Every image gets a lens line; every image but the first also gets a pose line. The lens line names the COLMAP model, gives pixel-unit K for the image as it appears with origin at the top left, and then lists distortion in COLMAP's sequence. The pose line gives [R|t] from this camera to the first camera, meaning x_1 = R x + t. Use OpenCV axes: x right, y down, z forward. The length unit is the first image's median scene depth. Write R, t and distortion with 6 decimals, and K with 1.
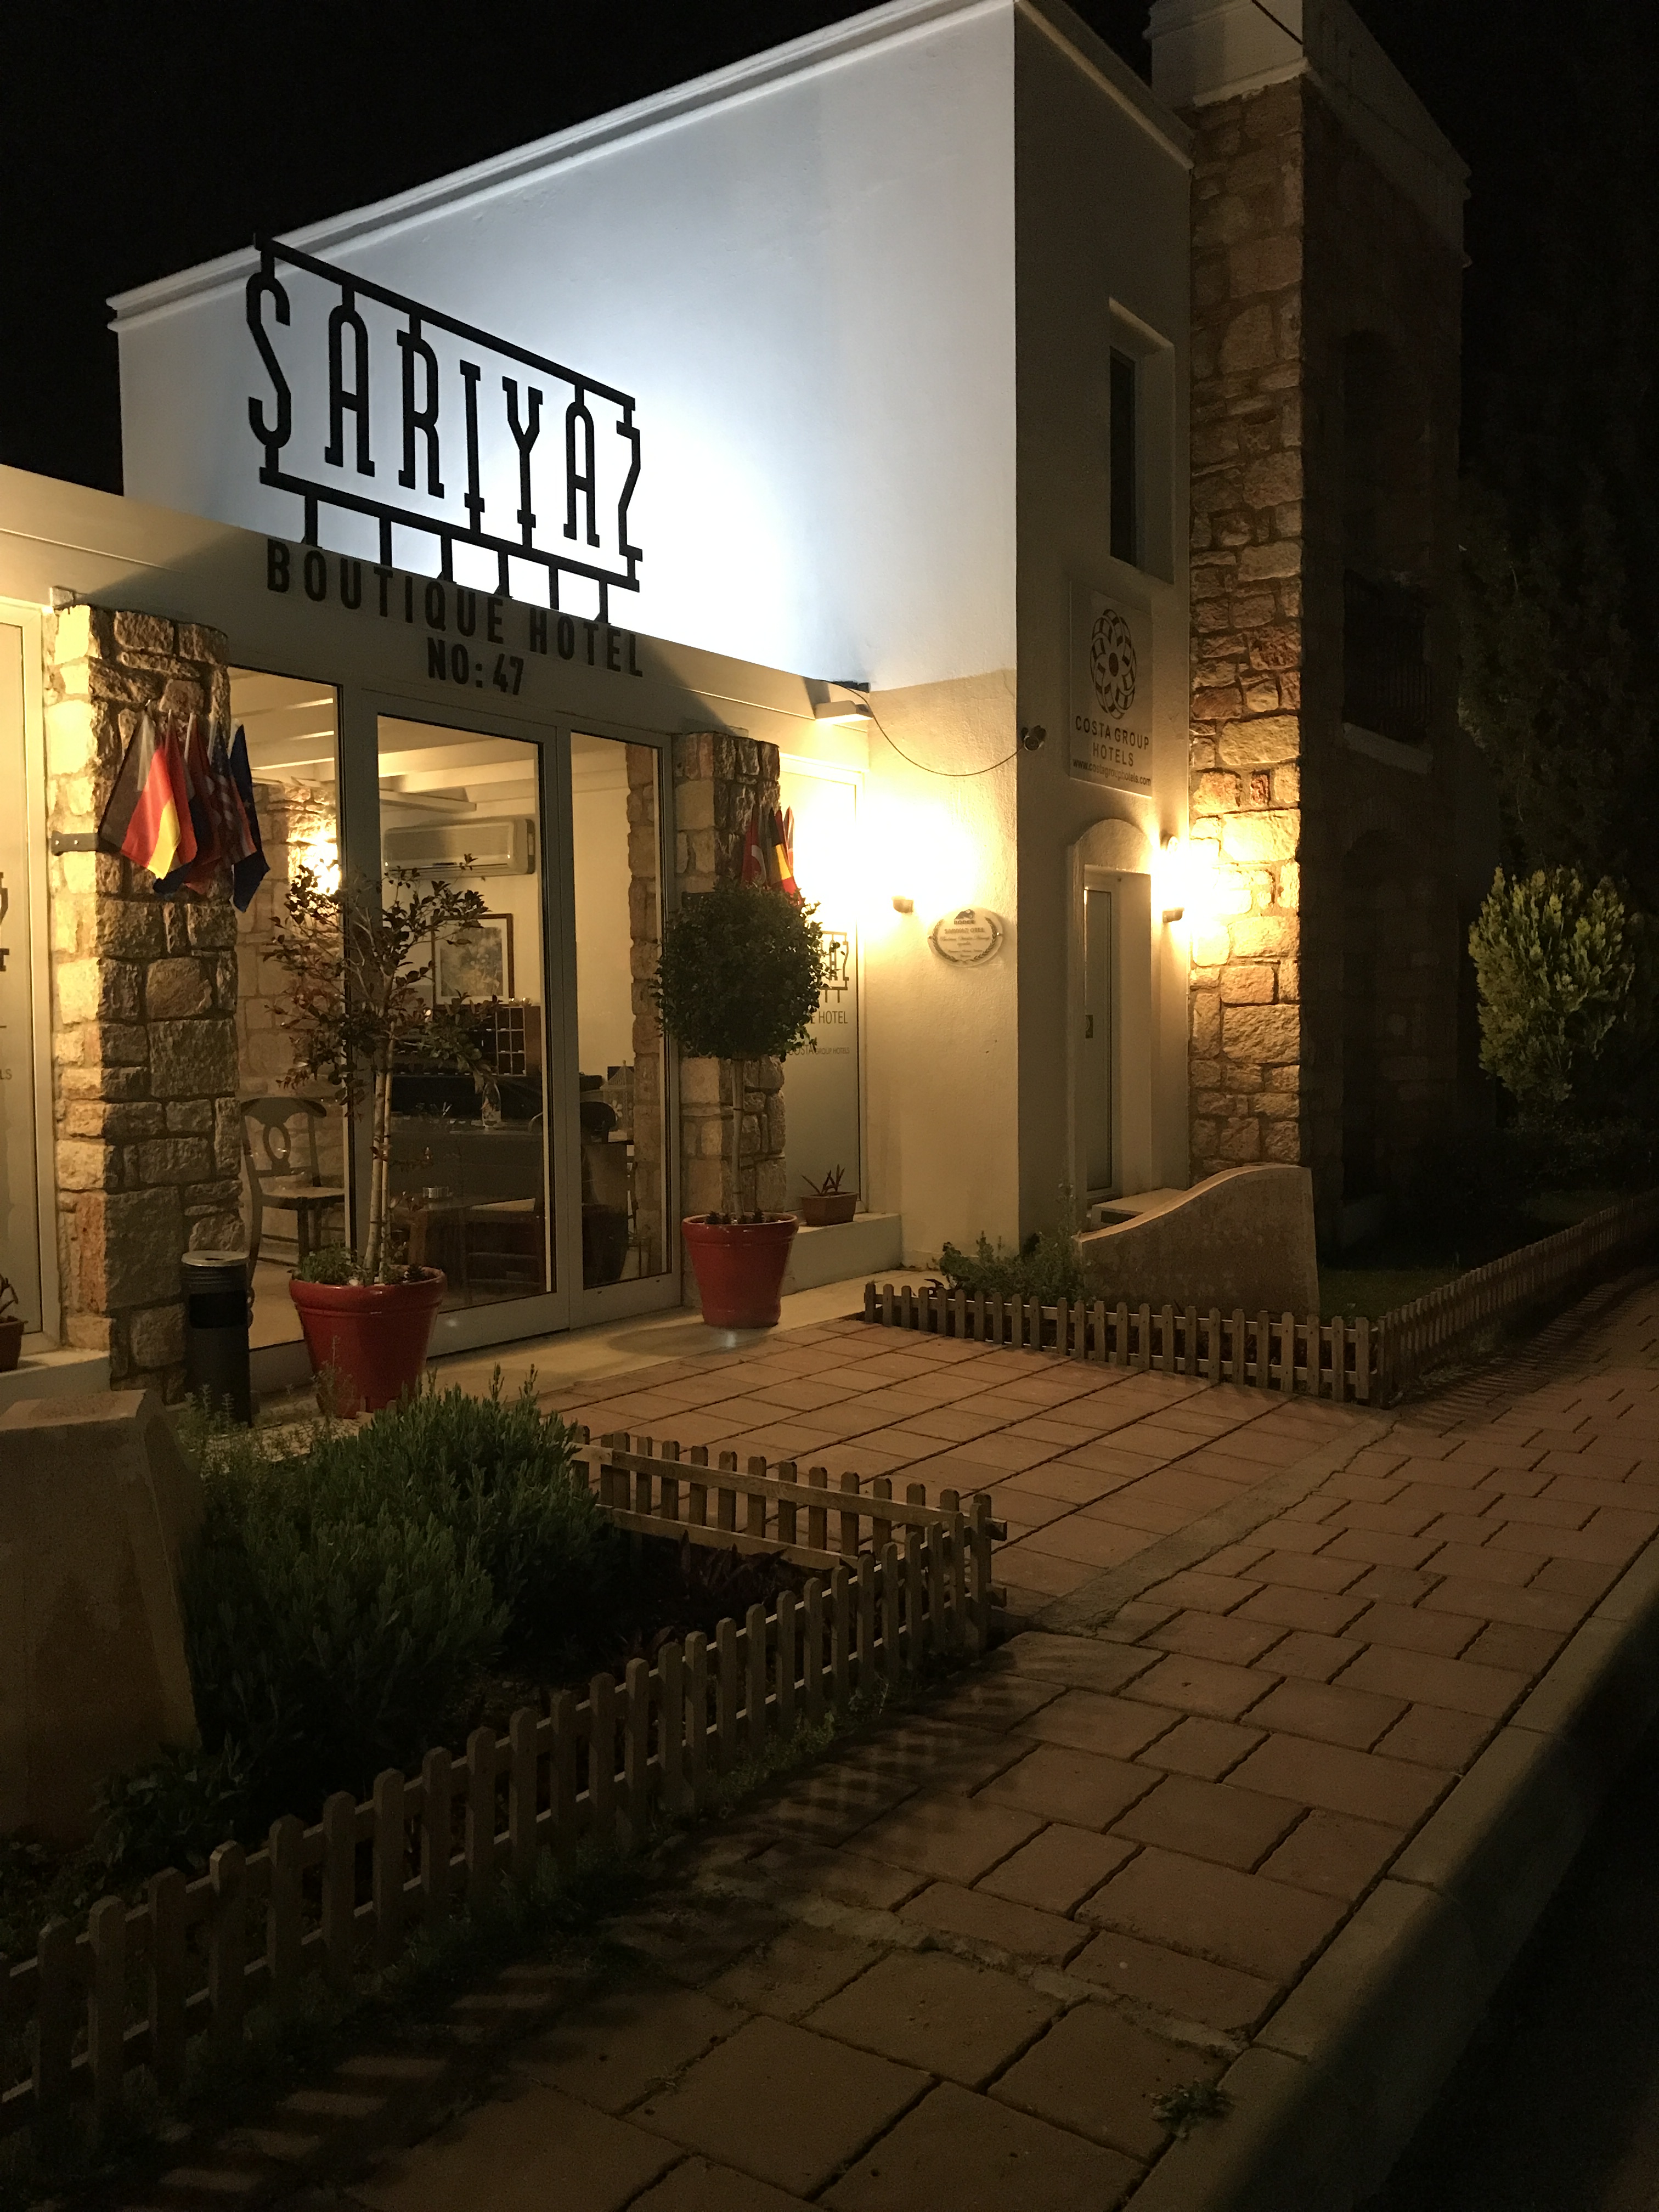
lens RADIAL K [[1811.3, 0, 829.5], [0, 1811.3, 1106.0], [0, 0, 1]] dist [0.009142, 0.004302]
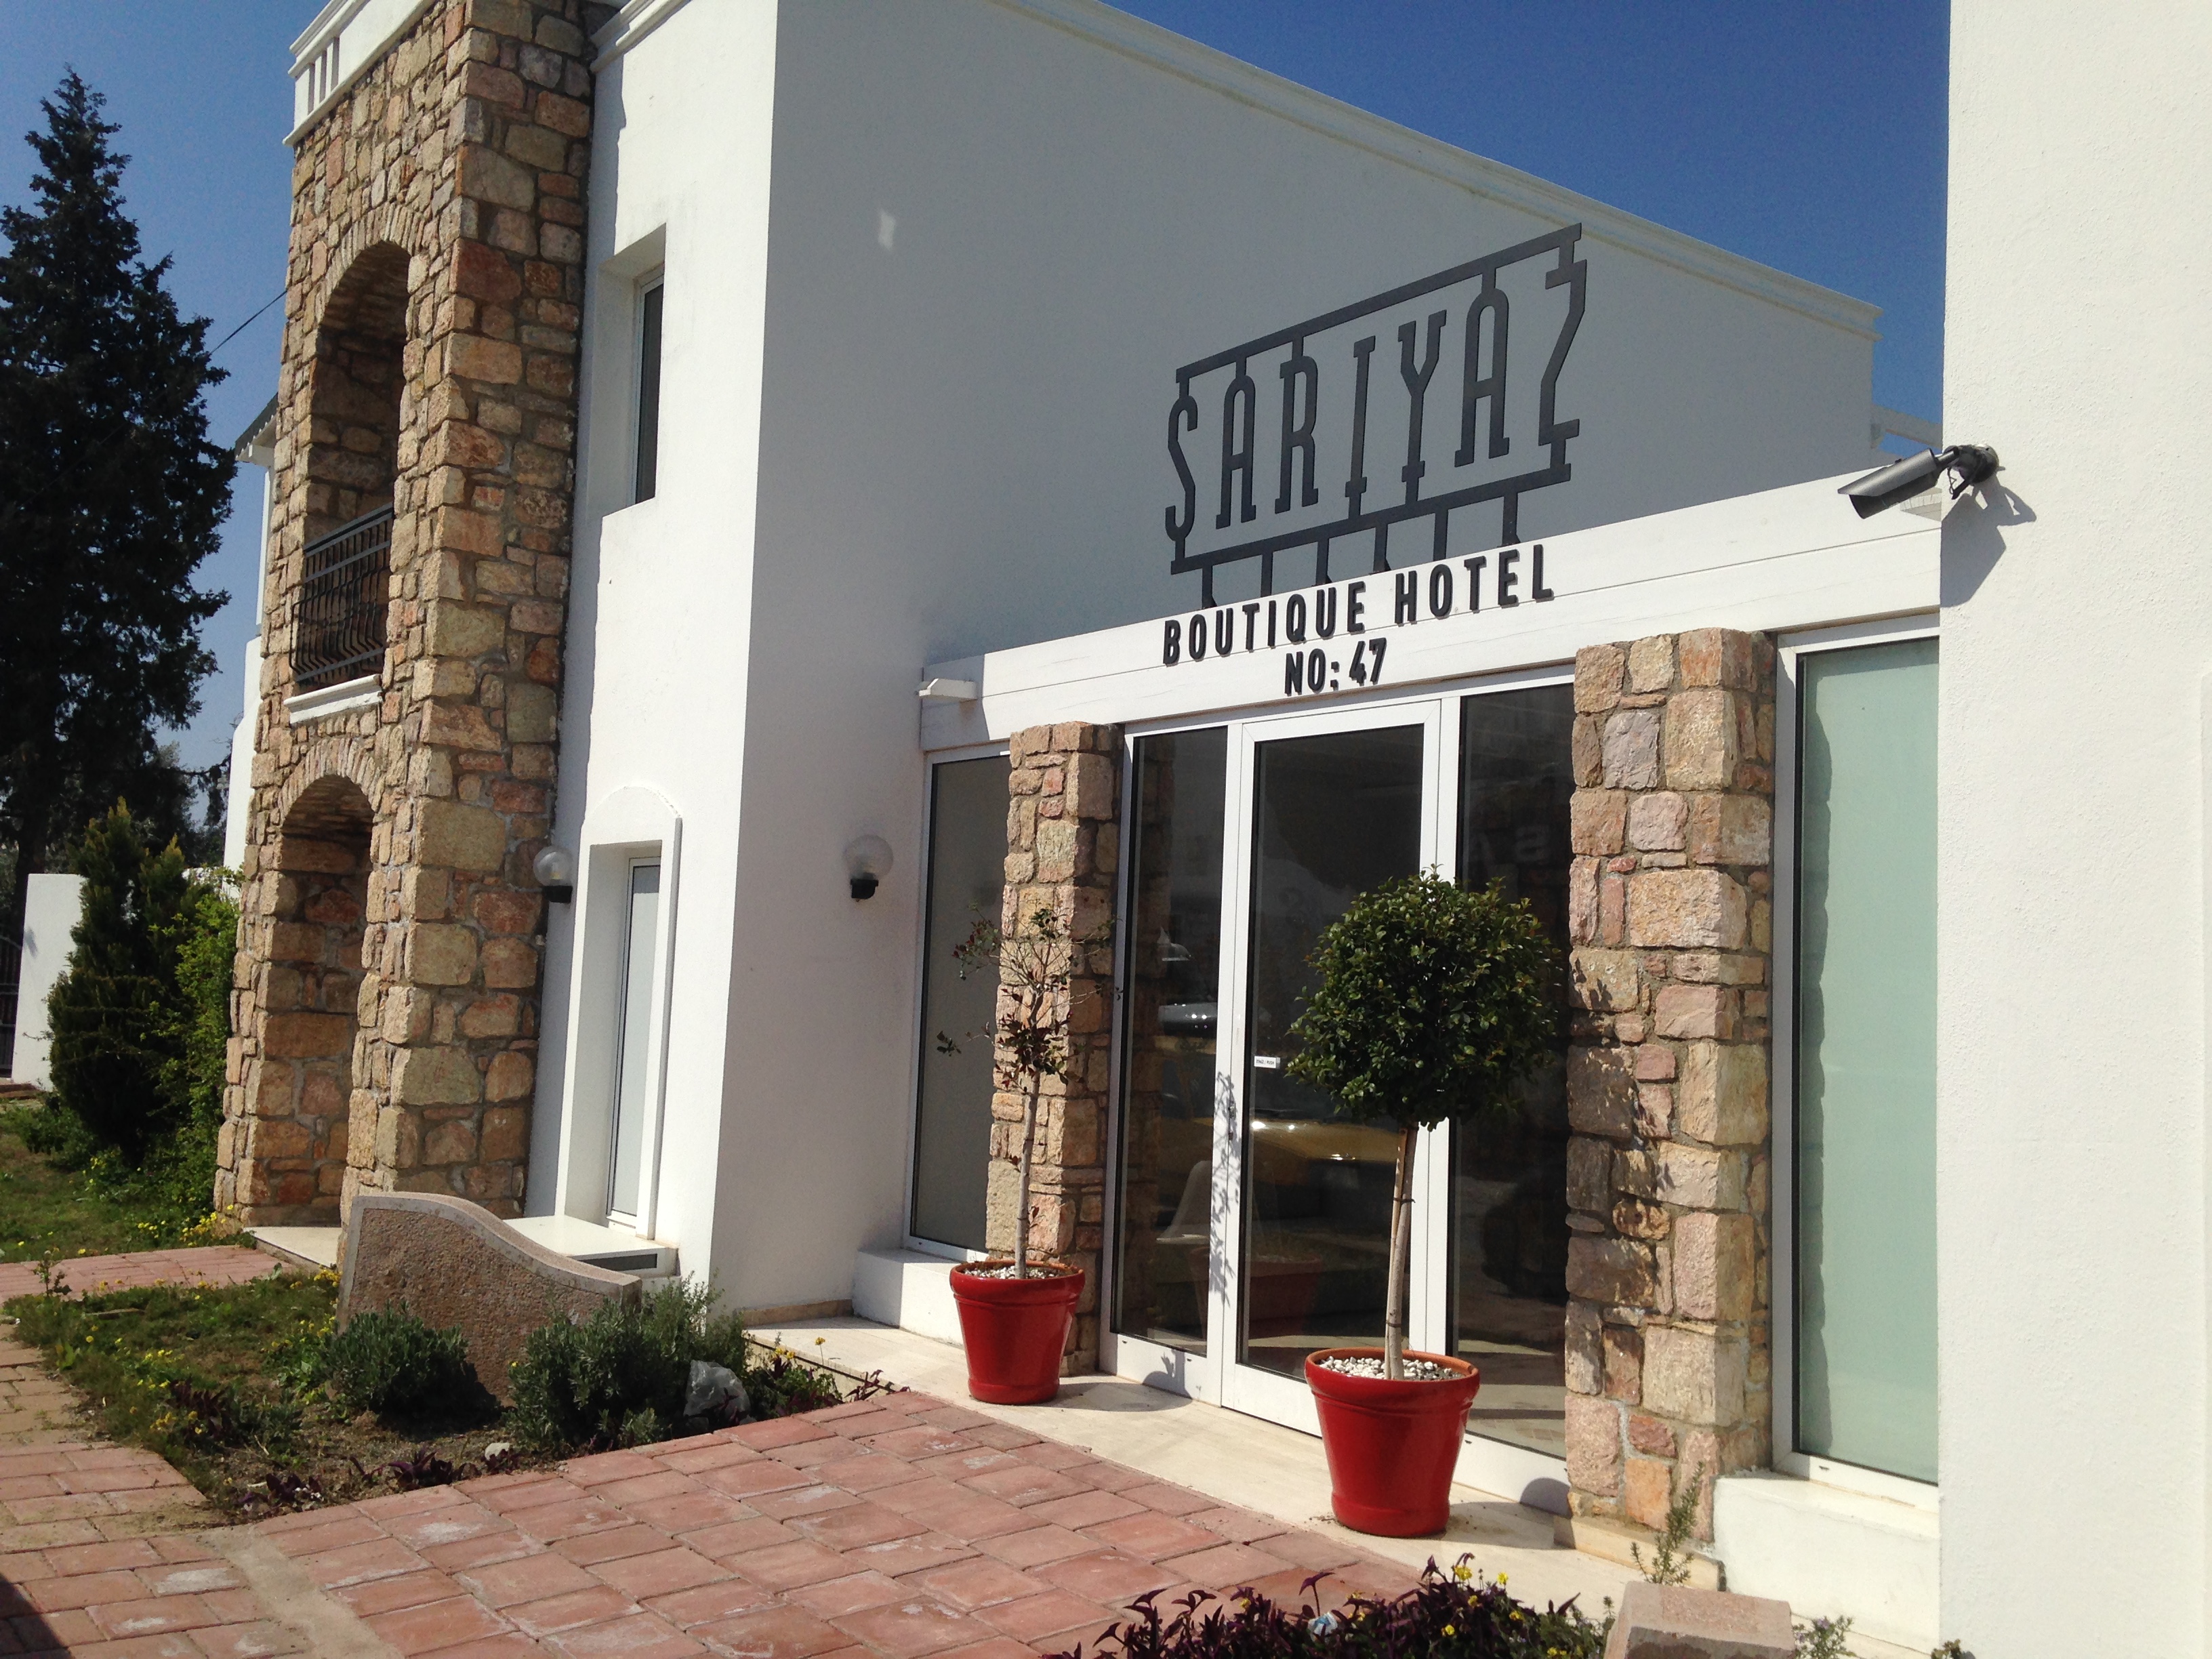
lens RADIAL K [[2070.5, 0, 1106.0], [0, 2070.5, 829.5], [0, 0, 1]] dist [-0.003276, -0.006859]
pose [[-0.365458, -0.081127, -0.927286, 0.785963], [-0.090482, 0.994573, -0.051354, -0.097102], [0.926420, 0.065135, -0.370816, 1.265419]]
